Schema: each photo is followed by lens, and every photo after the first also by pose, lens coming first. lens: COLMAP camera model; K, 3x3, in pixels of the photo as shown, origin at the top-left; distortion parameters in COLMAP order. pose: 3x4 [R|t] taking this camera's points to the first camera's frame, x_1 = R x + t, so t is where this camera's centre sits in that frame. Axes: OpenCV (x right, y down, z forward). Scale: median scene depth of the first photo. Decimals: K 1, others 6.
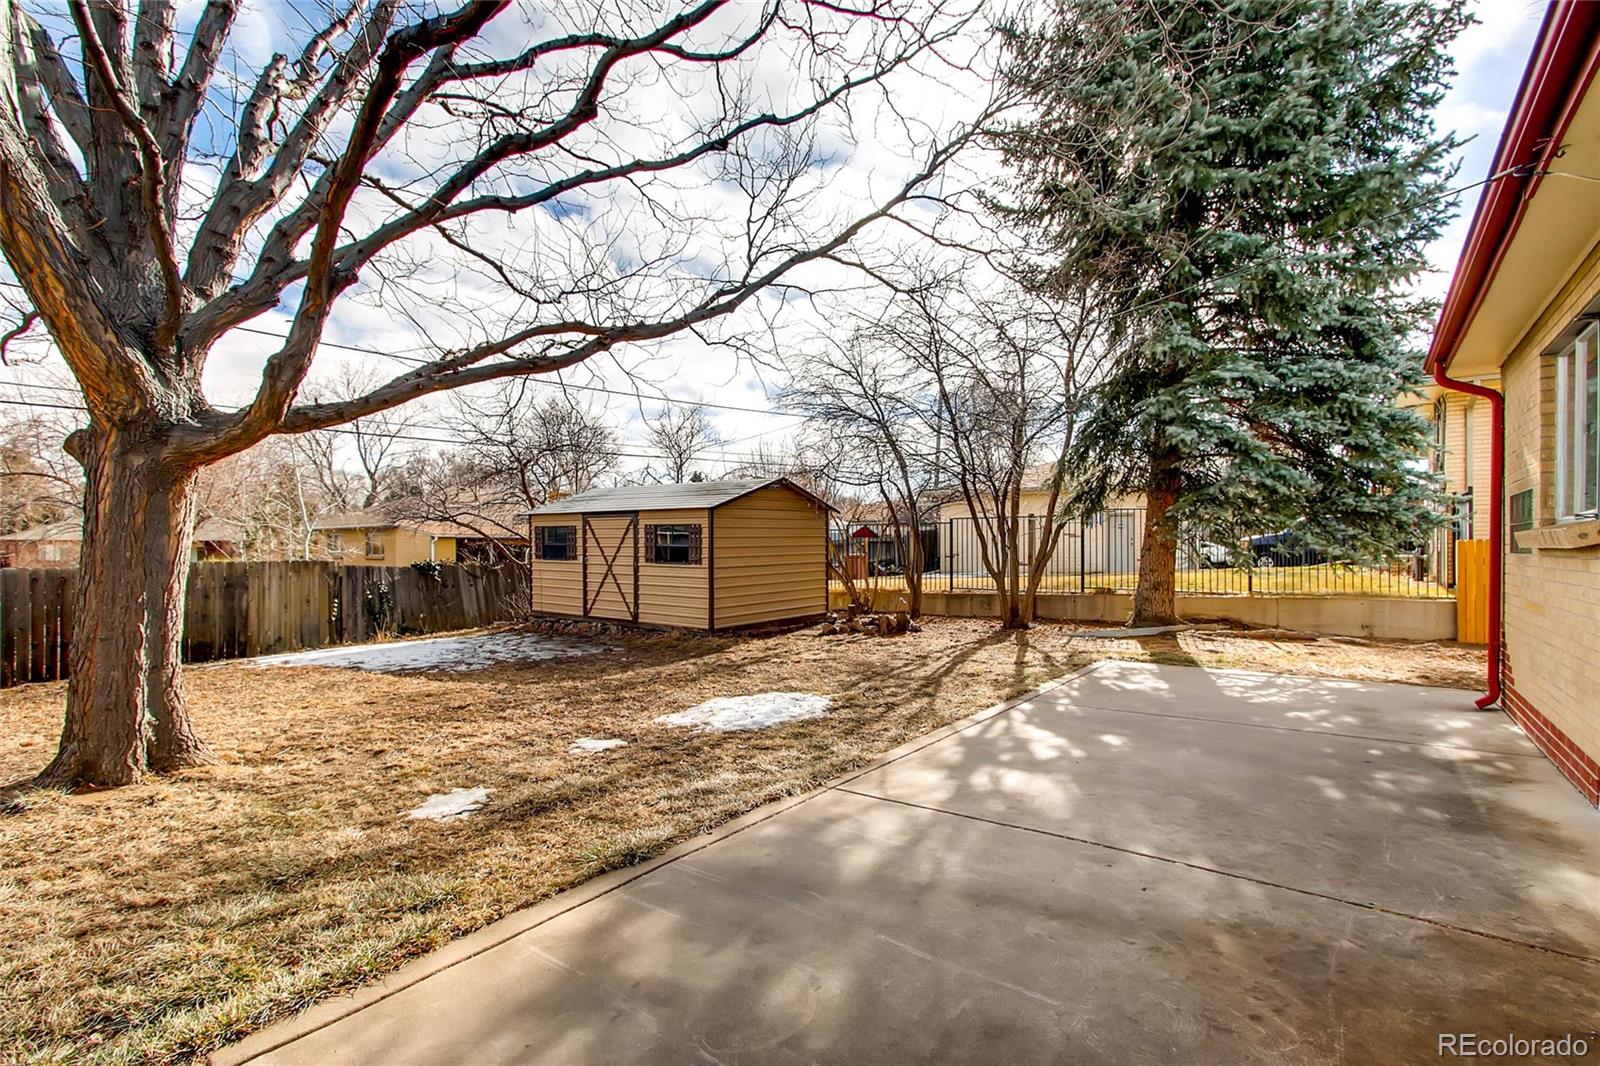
lens RADIAL K [[756.8, 0, 808.5], [0, 756.8, 541.9], [0, 0, 1]] dist [0.002384, 0.000379]
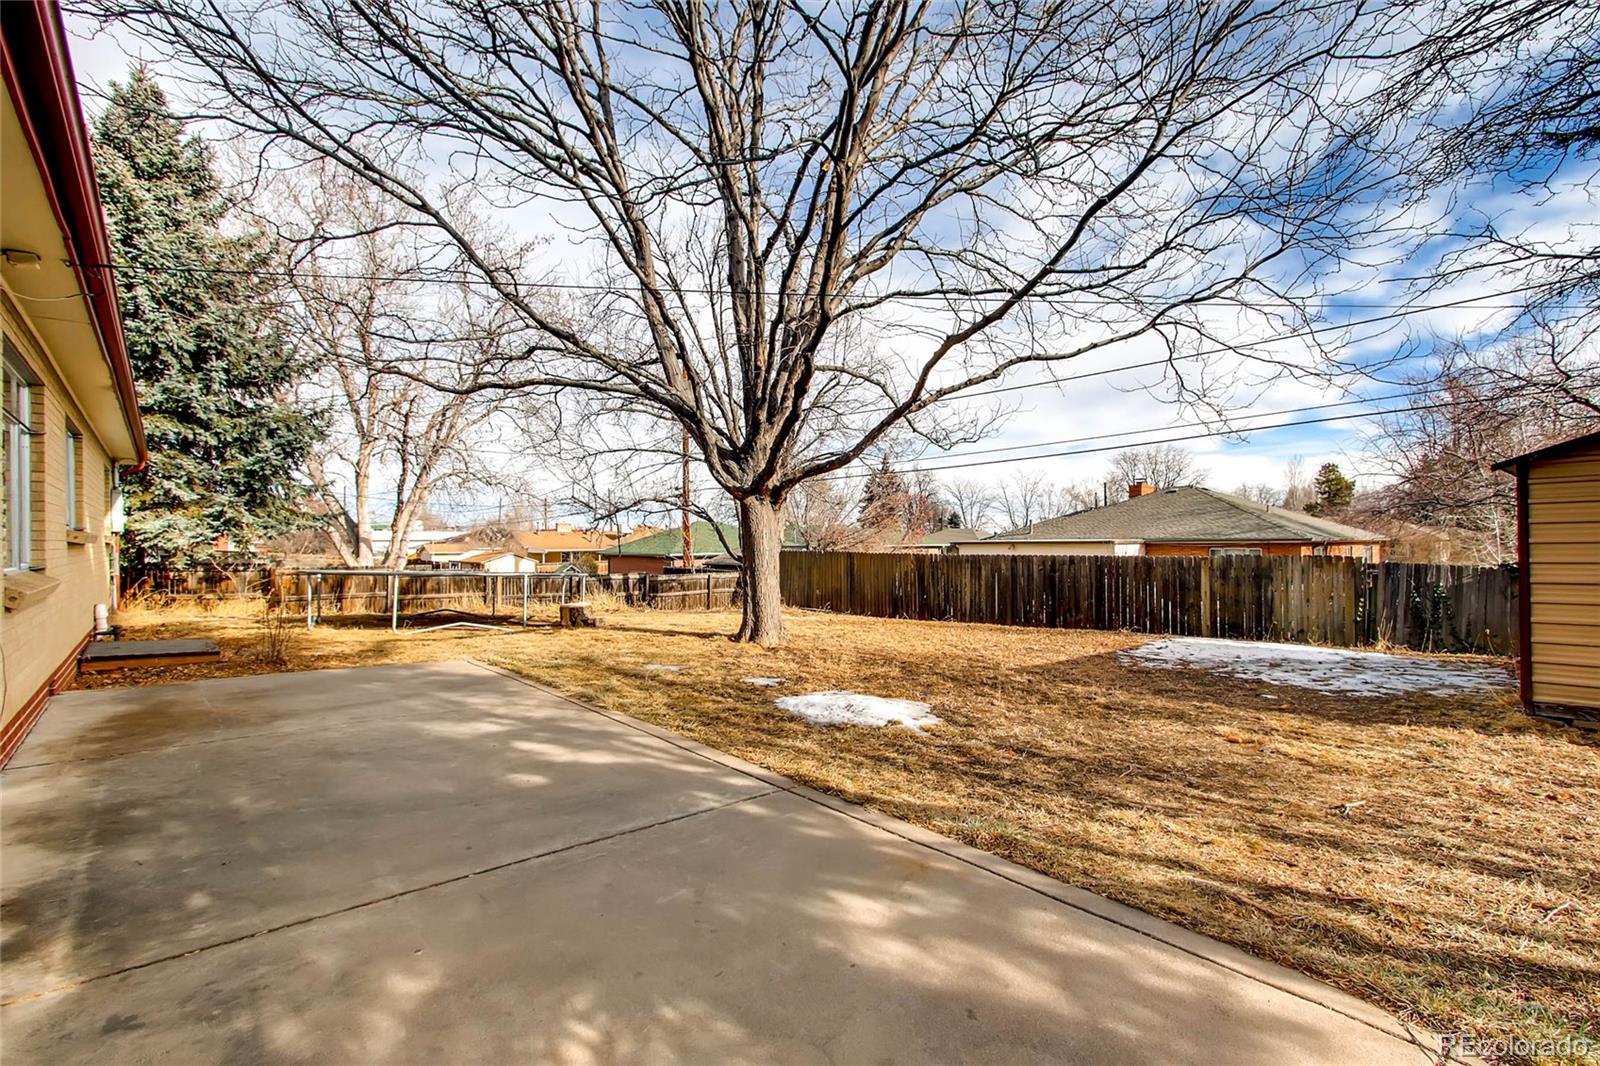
lens RADIAL K [[756.8, 0, 815.5], [0, 756.8, 537.5], [0, 0, 1]] dist [0.002384, 0.000379]
pose [[-0.222891, -0.008588, -0.974805, 1.138761], [0.006999, 0.999921, -0.010410, 0.012225], [0.974818, -0.009143, -0.222814, 1.496087]]
